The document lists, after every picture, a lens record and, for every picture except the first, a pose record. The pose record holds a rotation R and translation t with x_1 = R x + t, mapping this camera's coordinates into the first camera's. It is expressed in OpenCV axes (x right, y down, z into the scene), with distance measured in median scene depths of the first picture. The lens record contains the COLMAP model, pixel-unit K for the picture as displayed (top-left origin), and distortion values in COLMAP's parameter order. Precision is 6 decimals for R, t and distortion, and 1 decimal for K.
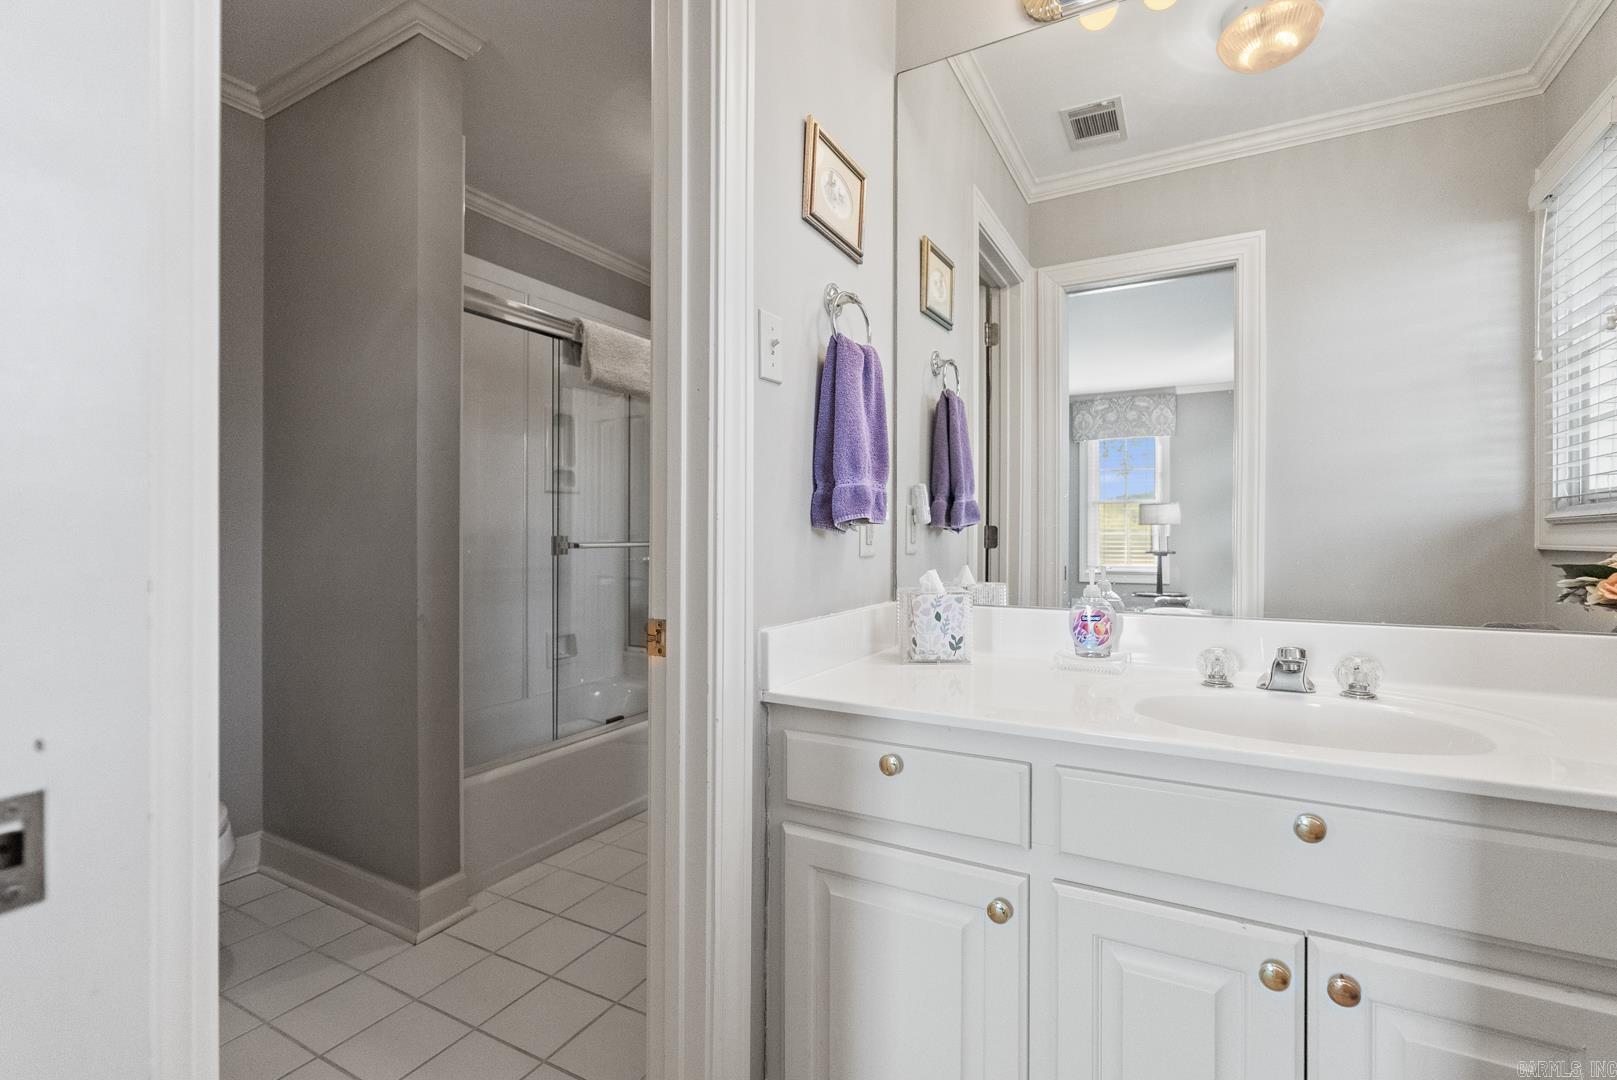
lens RADIAL K [[728.6, 0, 804.3], [0, 728.6, 533.9], [0, 0, 1]] dist [-0.003631, -0.000693]
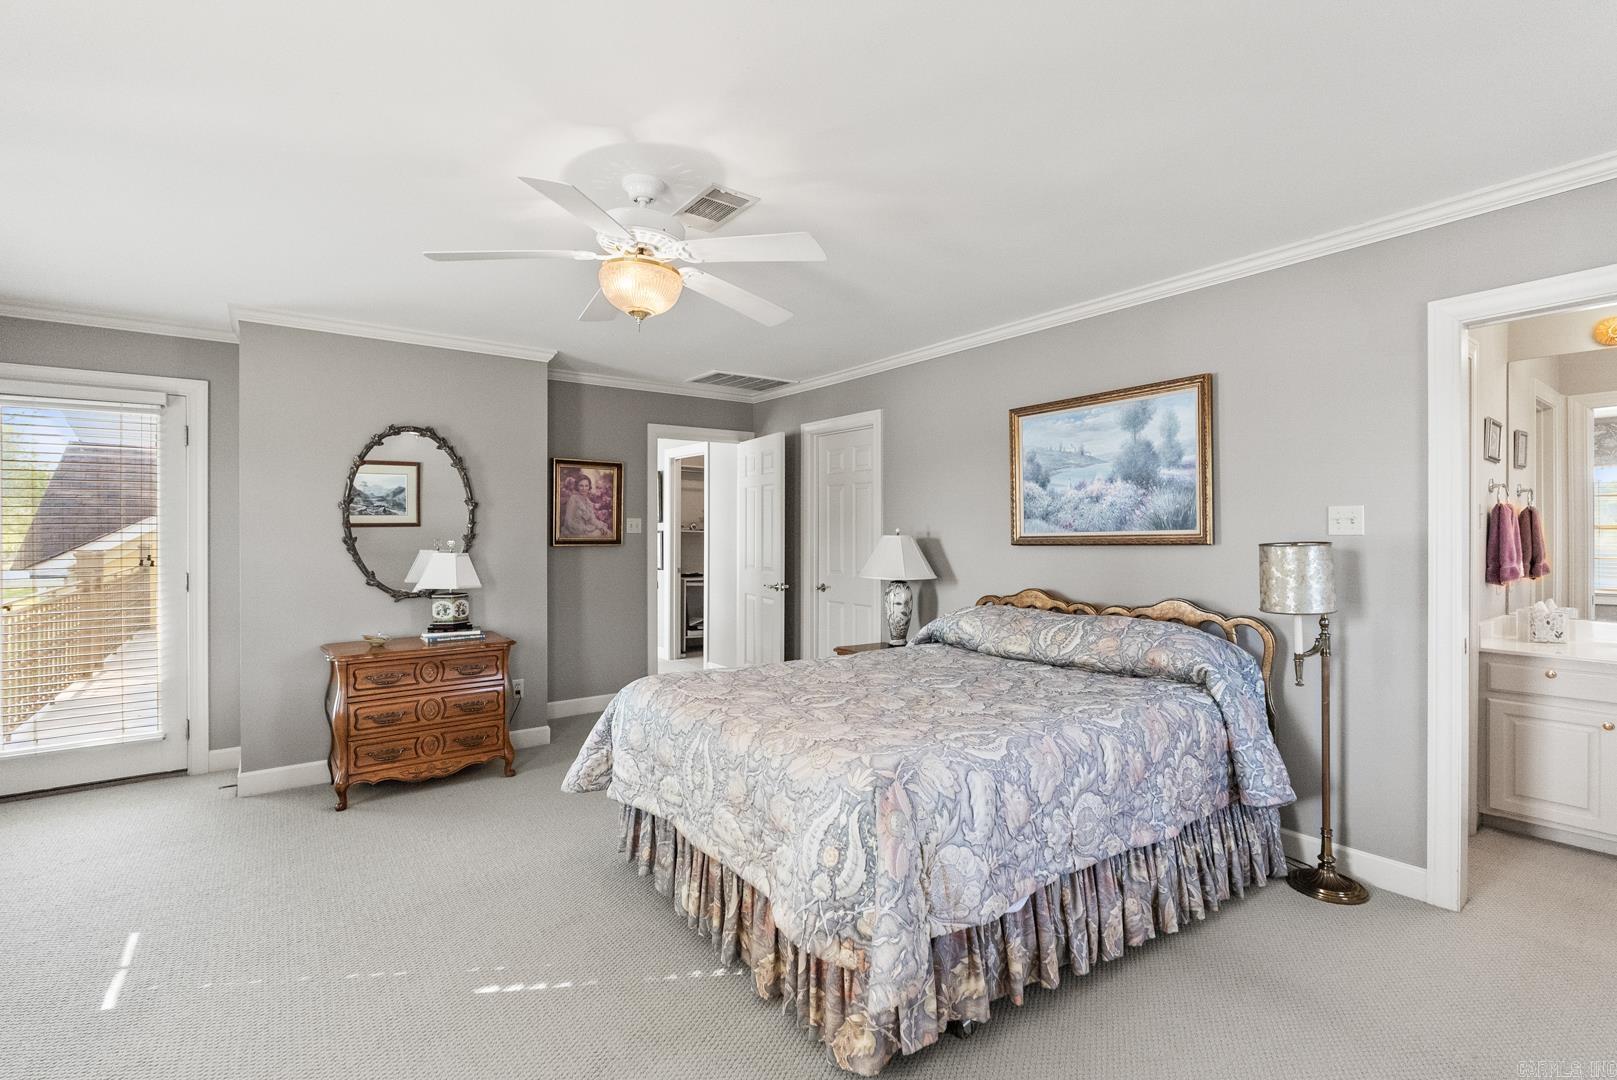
lens RADIAL K [[728.6, 0, 805.2], [0, 728.6, 538.2], [0, 0, 1]] dist [-0.003631, -0.000693]
pose [[0.915581, -0.000858, -0.402134, -1.235852], [-0.000232, 0.999996, -0.002663, -0.170832], [0.402134, 0.002532, 0.915577, -2.399585]]
